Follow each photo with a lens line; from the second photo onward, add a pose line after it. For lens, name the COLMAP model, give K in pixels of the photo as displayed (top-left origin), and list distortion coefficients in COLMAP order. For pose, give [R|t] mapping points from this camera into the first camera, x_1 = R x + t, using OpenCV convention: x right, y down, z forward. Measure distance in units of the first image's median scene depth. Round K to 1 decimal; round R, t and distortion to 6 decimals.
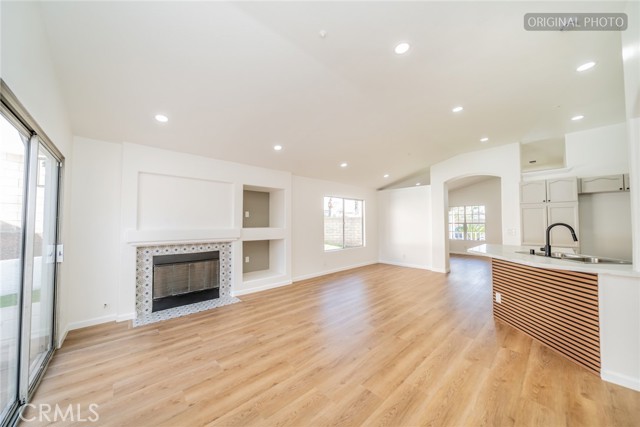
lens RADIAL K [[218.5, 0, 318.3], [0, 218.5, 215.2], [0, 0, 1]] dist [-0.001693, -0.000102]
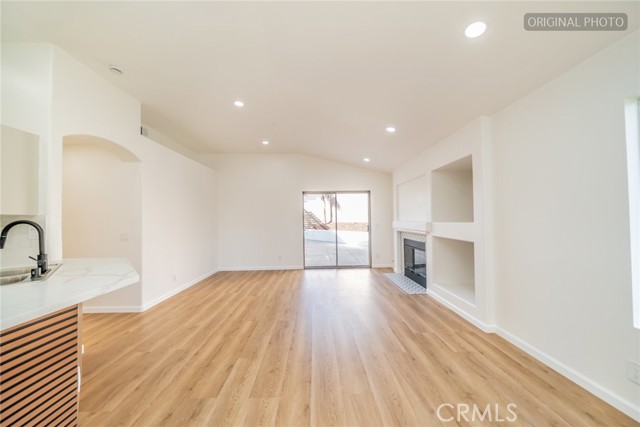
lens RADIAL K [[218.5, 0, 318.3], [0, 218.5, 215.2], [0, 0, 1]] dist [-0.001693, -0.000102]
pose [[-0.660017, -0.001805, -0.751249, 0.924855], [0.042131, 0.998334, -0.039413, 0.076565], [0.750069, -0.057664, -0.658841, 1.889350]]
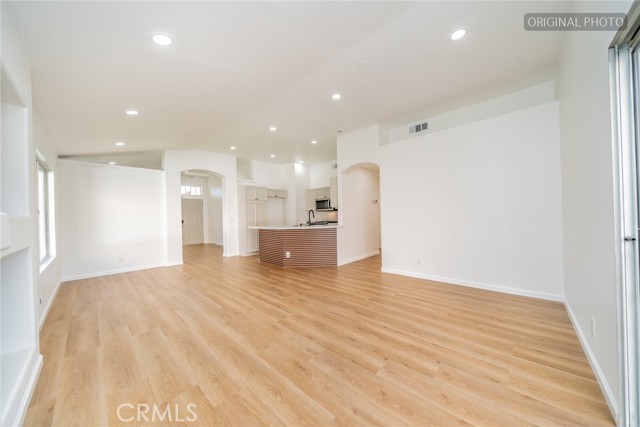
lens RADIAL K [[218.5, 0, 318.3], [0, 218.5, 215.2], [0, 0, 1]] dist [-0.001693, -0.000102]
pose [[-0.076440, 0.005760, 0.997058, -0.953152], [-0.009977, 0.999929, -0.006541, 0.094883], [-0.997024, -0.010447, -0.076377, 0.992874]]
